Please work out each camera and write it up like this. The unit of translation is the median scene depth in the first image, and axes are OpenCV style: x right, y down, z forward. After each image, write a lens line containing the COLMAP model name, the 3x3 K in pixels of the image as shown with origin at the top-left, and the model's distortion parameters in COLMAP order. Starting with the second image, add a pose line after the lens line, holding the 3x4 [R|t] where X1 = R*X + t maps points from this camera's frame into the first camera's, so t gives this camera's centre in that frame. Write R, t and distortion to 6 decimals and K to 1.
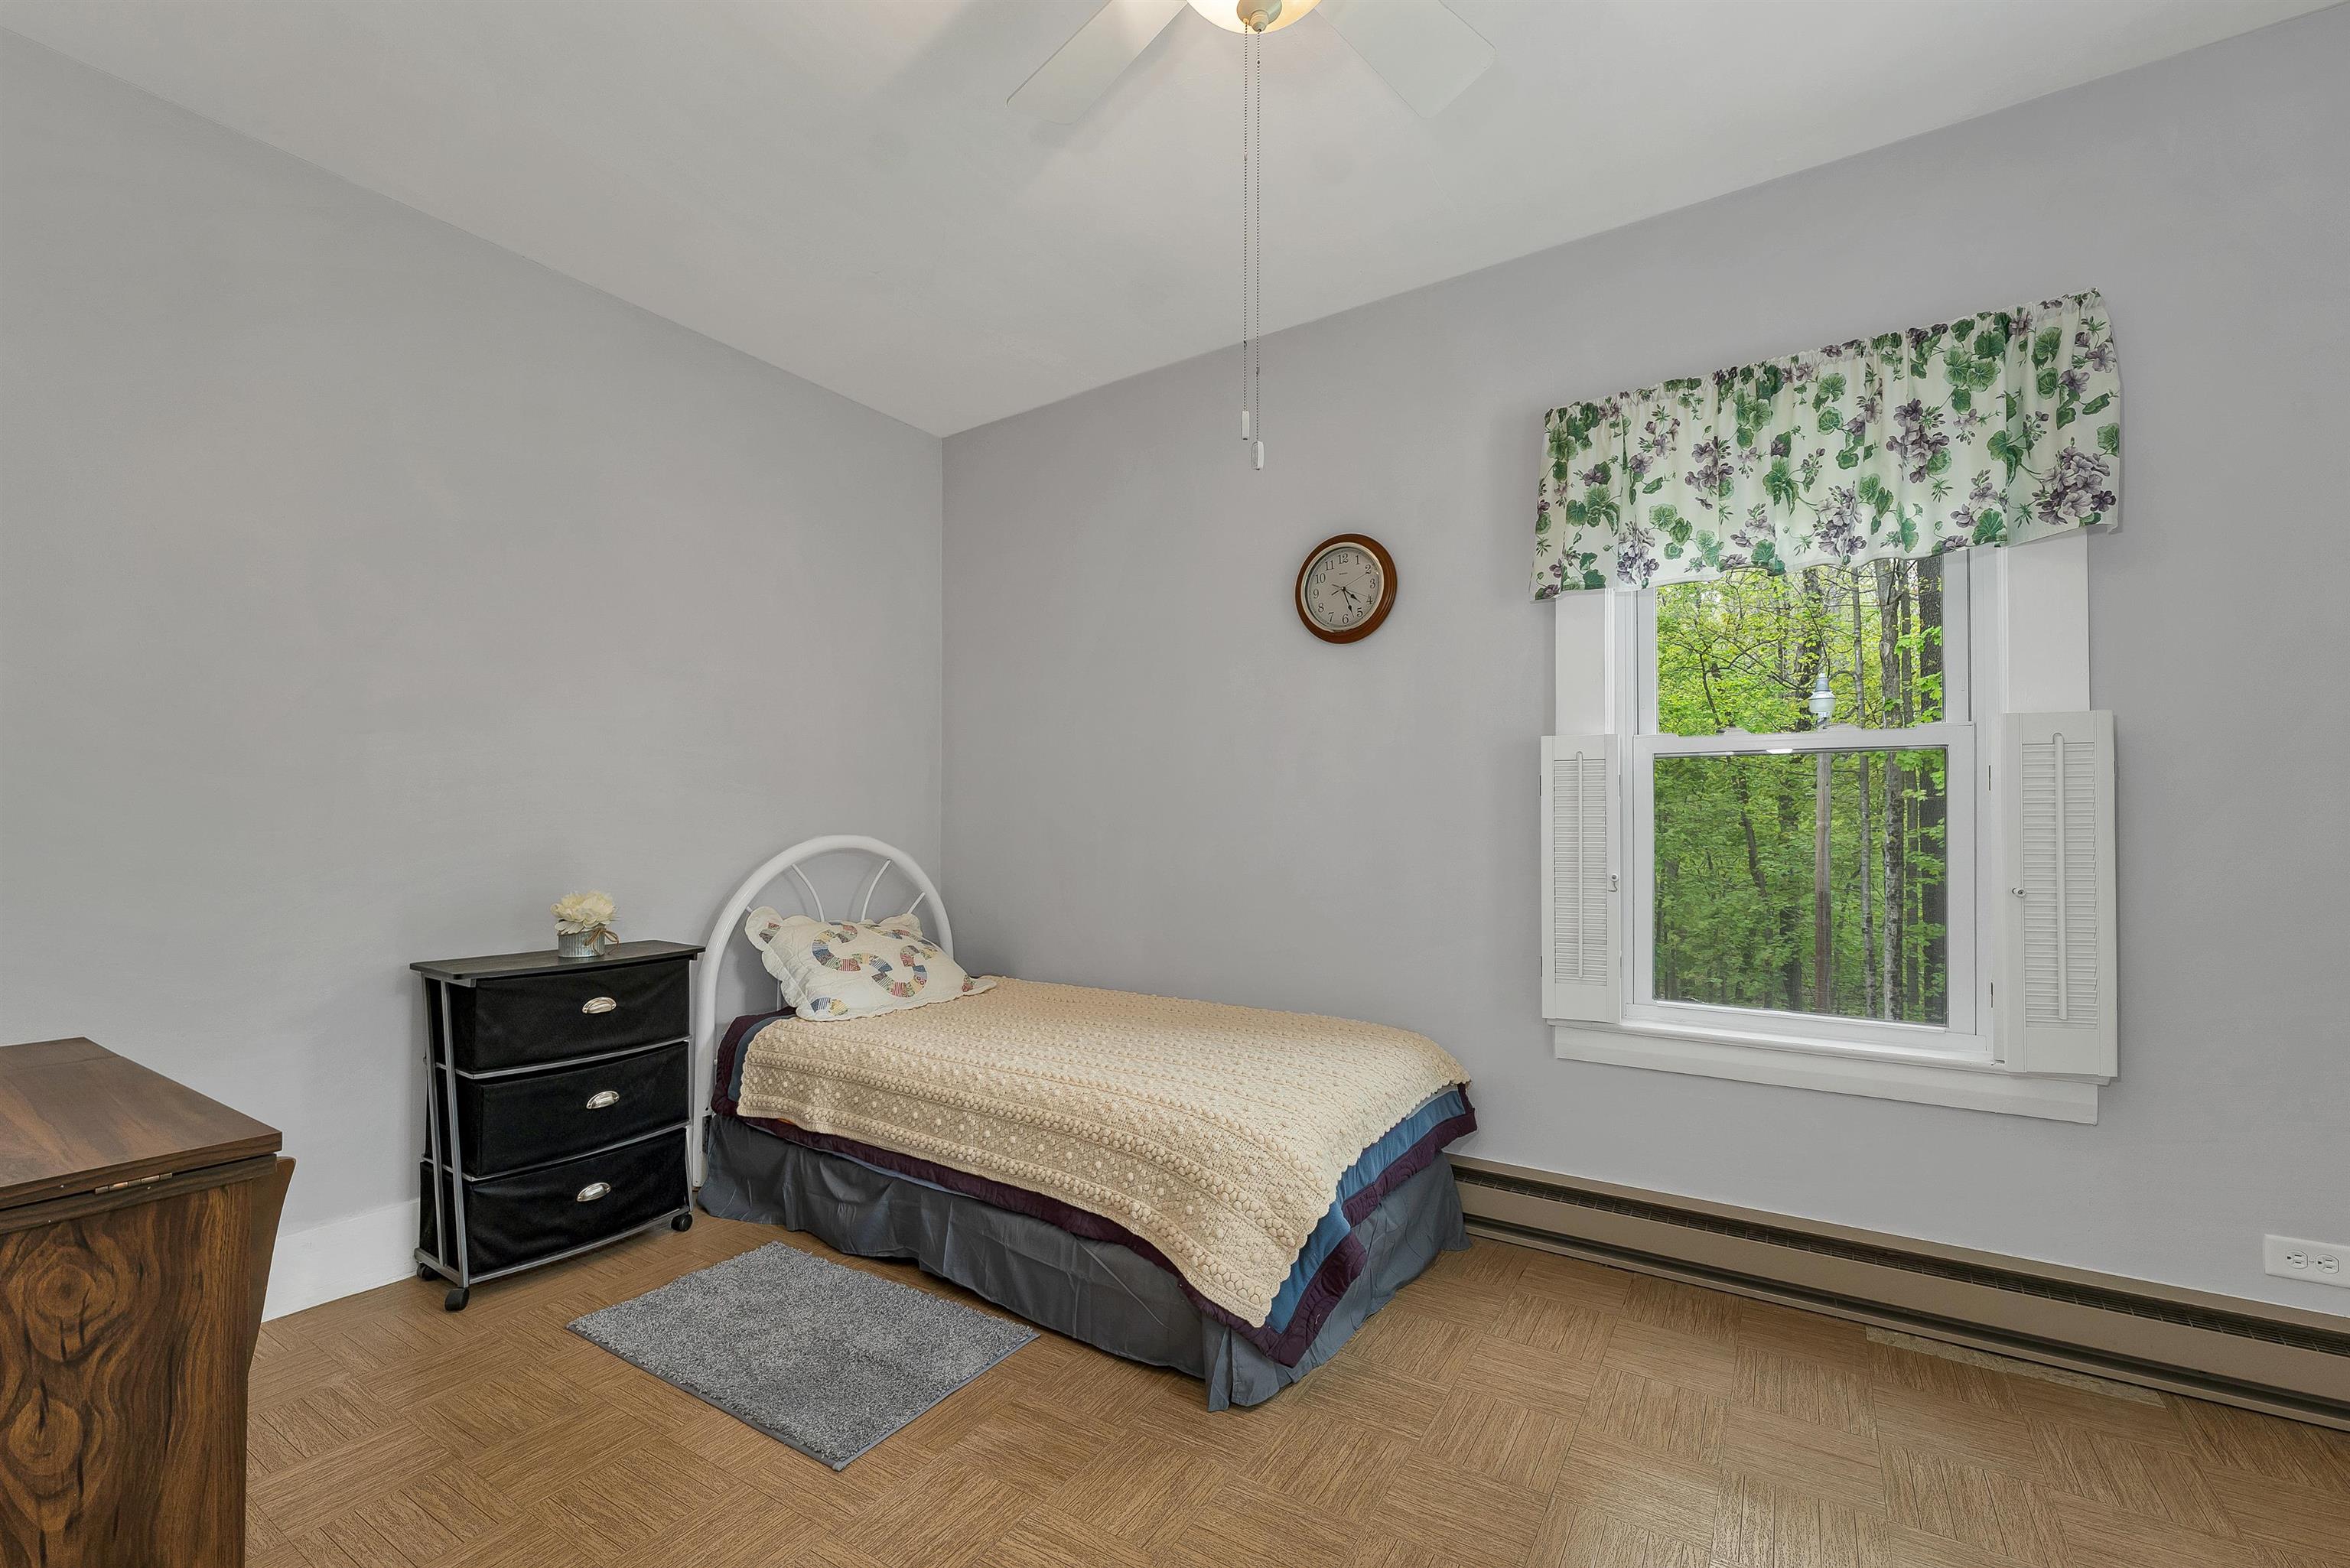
lens RADIAL K [[987.4, 0, 1166.4], [0, 987.4, 795.8], [0, 0, 1]] dist [-0.001260, -0.000837]
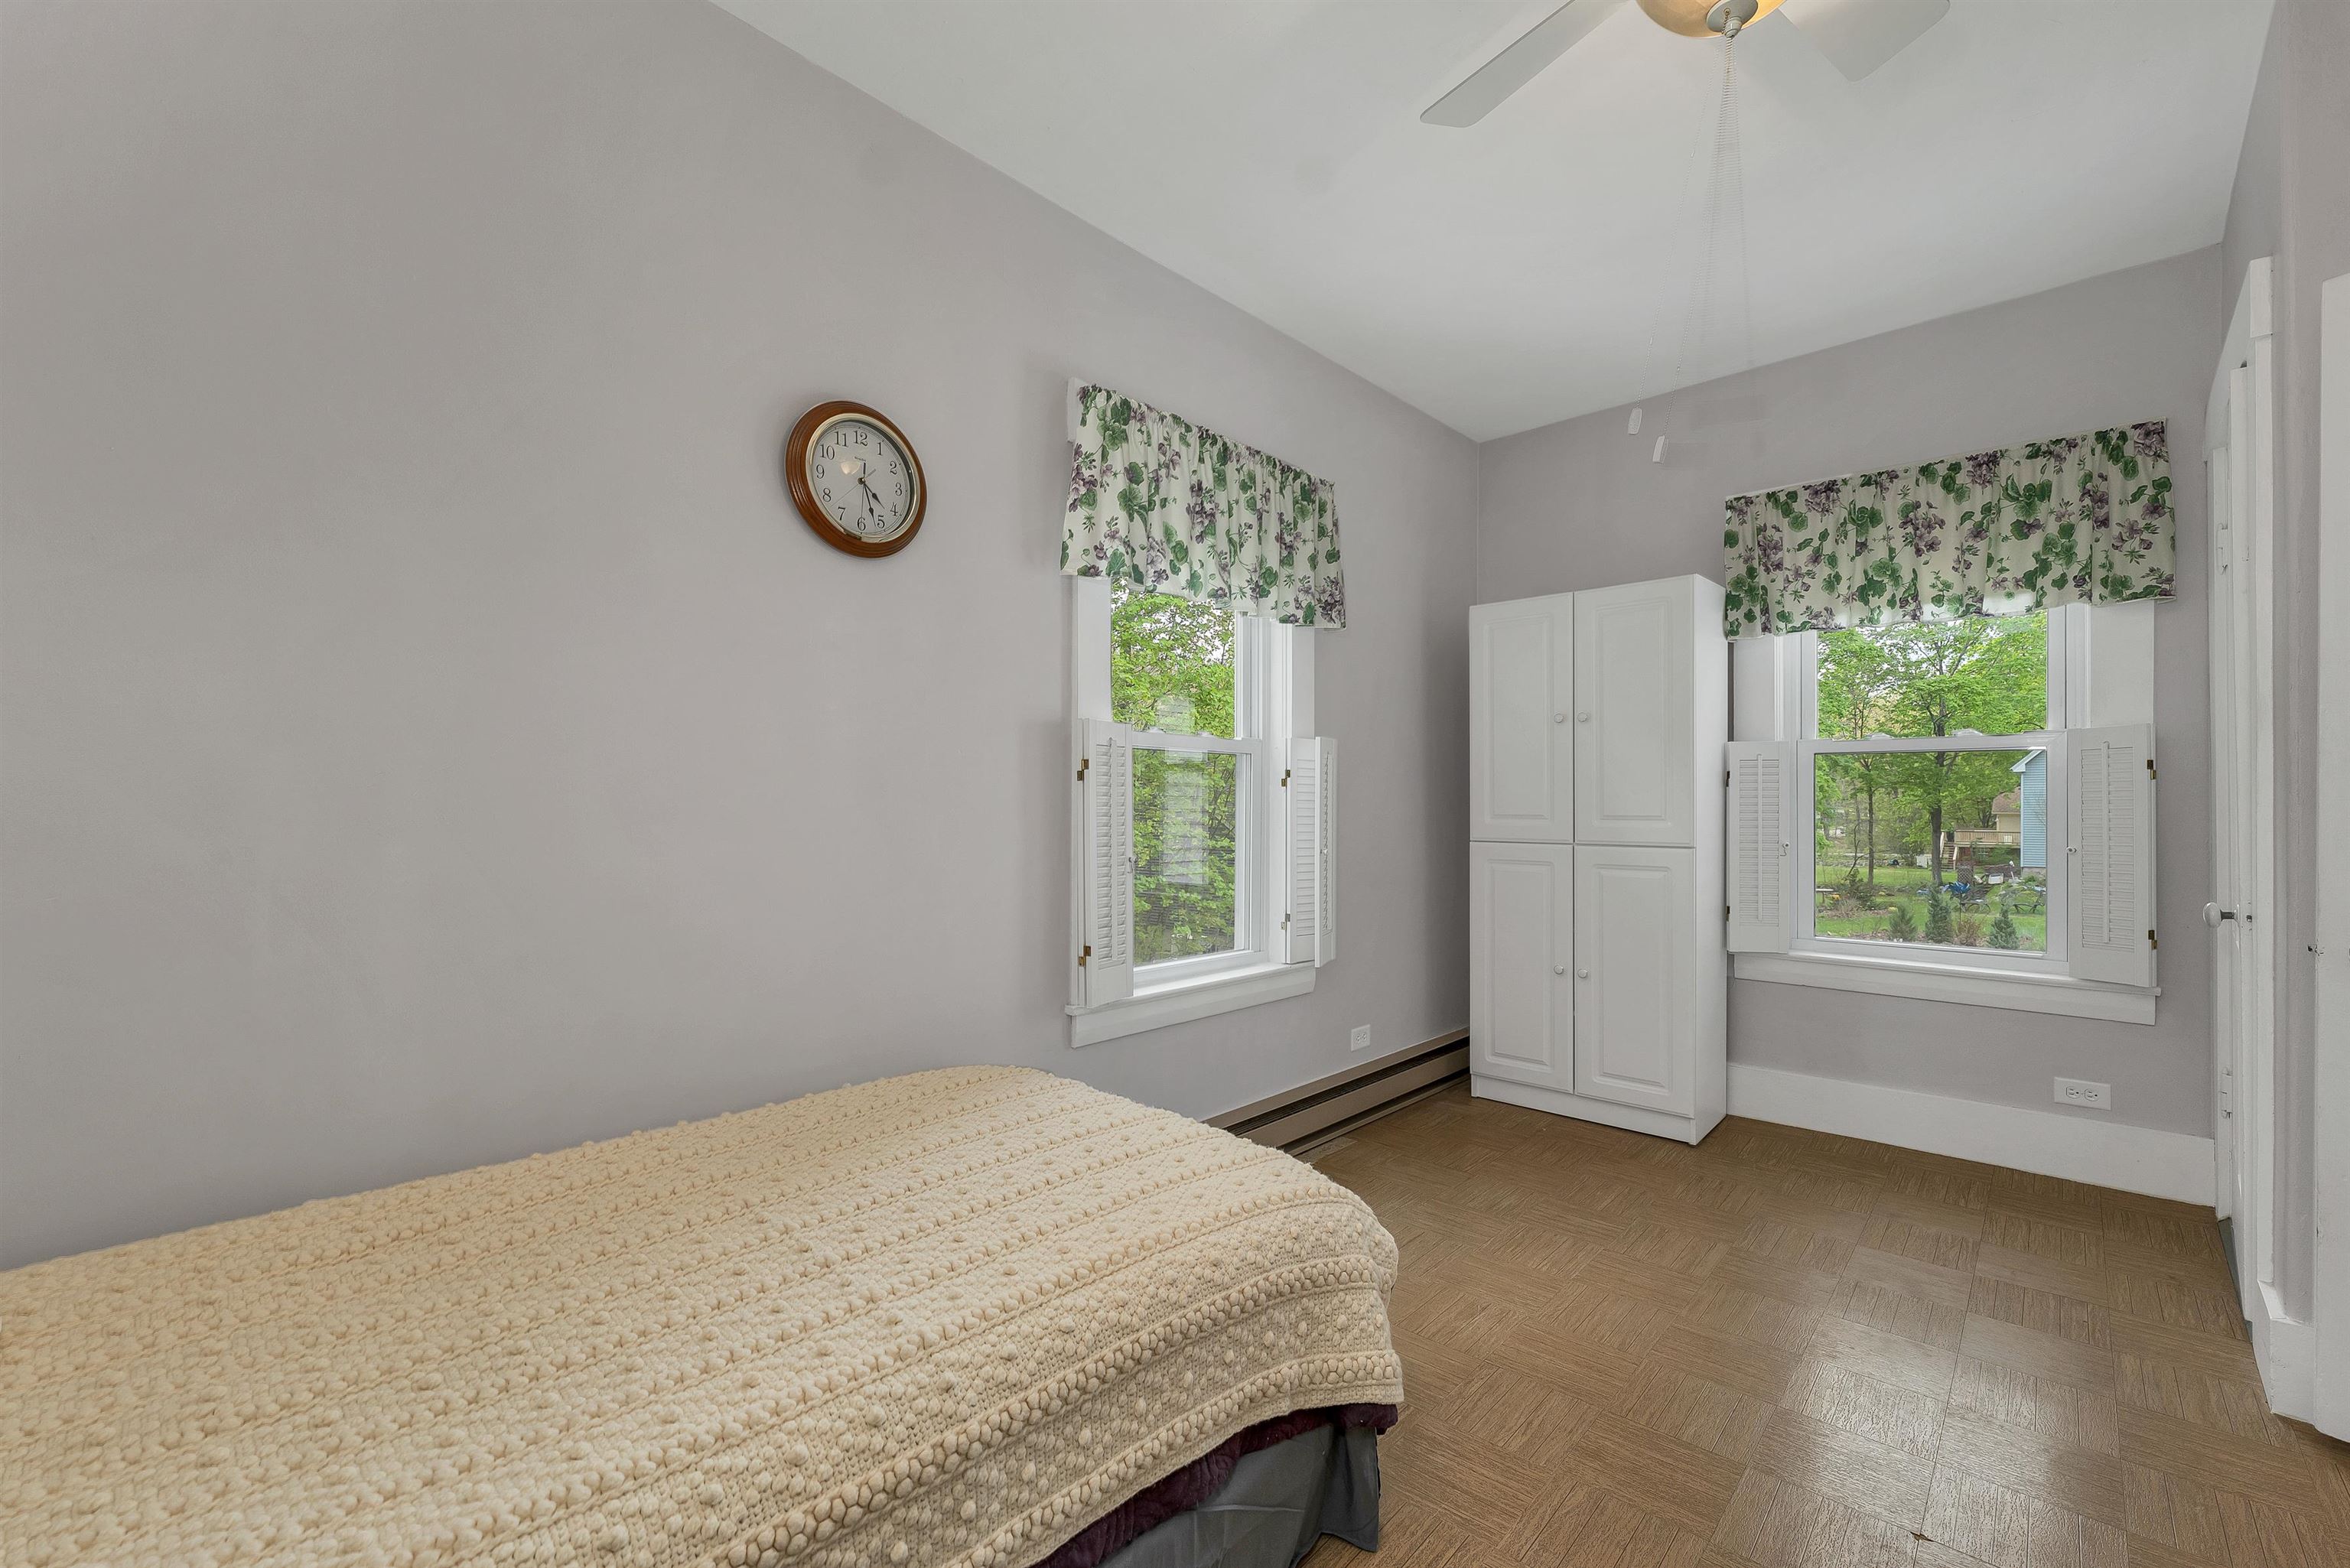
lens RADIAL K [[987.4, 0, 1166.4], [0, 987.4, 795.8], [0, 0, 1]] dist [-0.001260, -0.000837]
pose [[0.171363, 0.007295, 0.985181, -0.624115], [-0.030748, 0.999525, -0.002053, 0.016127], [-0.984728, -0.029941, 0.171506, 0.840649]]
